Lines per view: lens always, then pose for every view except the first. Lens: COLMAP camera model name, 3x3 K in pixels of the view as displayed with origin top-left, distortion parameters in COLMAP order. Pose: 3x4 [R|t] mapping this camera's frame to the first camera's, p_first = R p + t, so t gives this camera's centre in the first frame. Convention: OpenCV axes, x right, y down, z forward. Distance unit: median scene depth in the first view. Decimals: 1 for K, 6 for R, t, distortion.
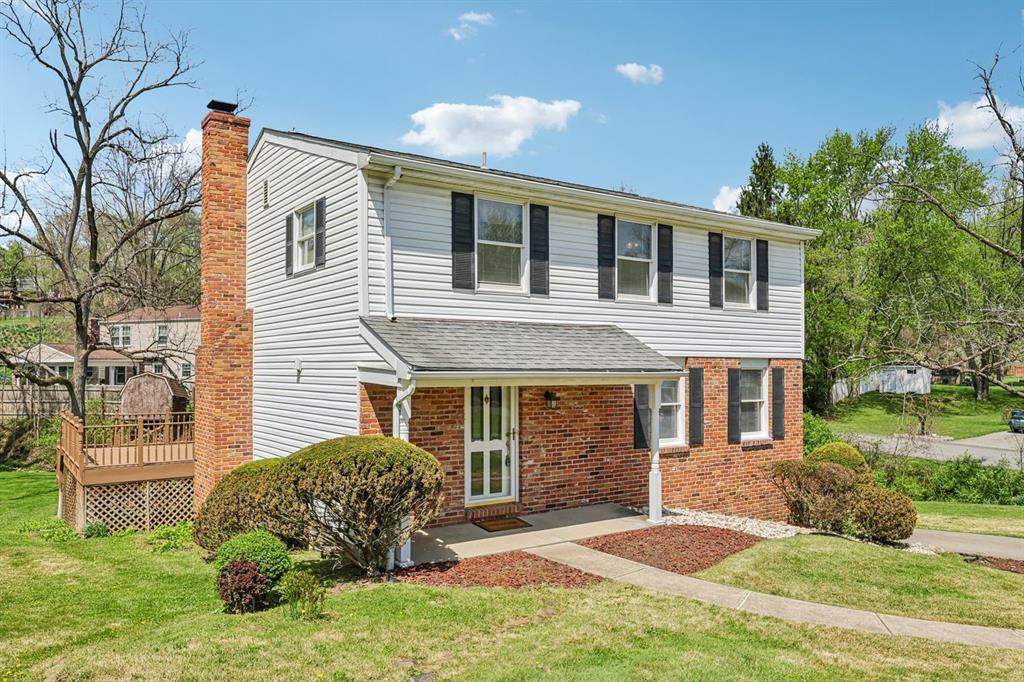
lens RADIAL K [[761.9, 0, 511.5], [0, 761.9, 345.3], [0, 0, 1]] dist [-0.005293, -0.000076]
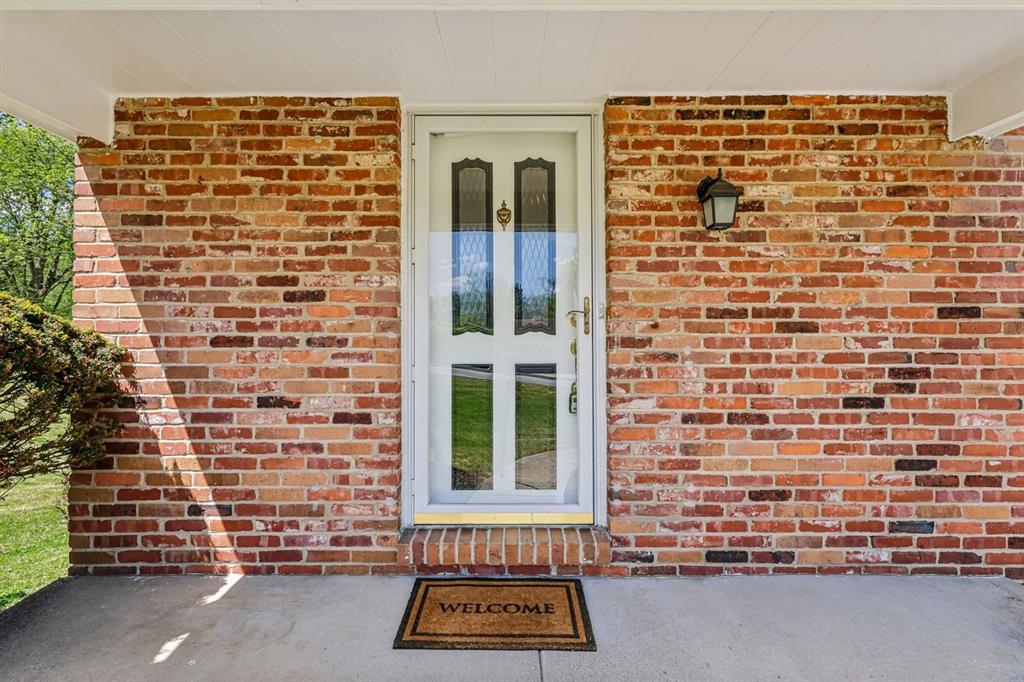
lens RADIAL K [[489.9, 0, 518.3], [0, 489.9, 341.5], [0, 0, 1]] dist [-0.000096, 0.000469]
pose [[0.824026, -0.012498, -0.566414, 0.095823], [0.012912, 0.999911, -0.003278, 0.126652], [0.566404, -0.004613, 0.824115, 0.803403]]
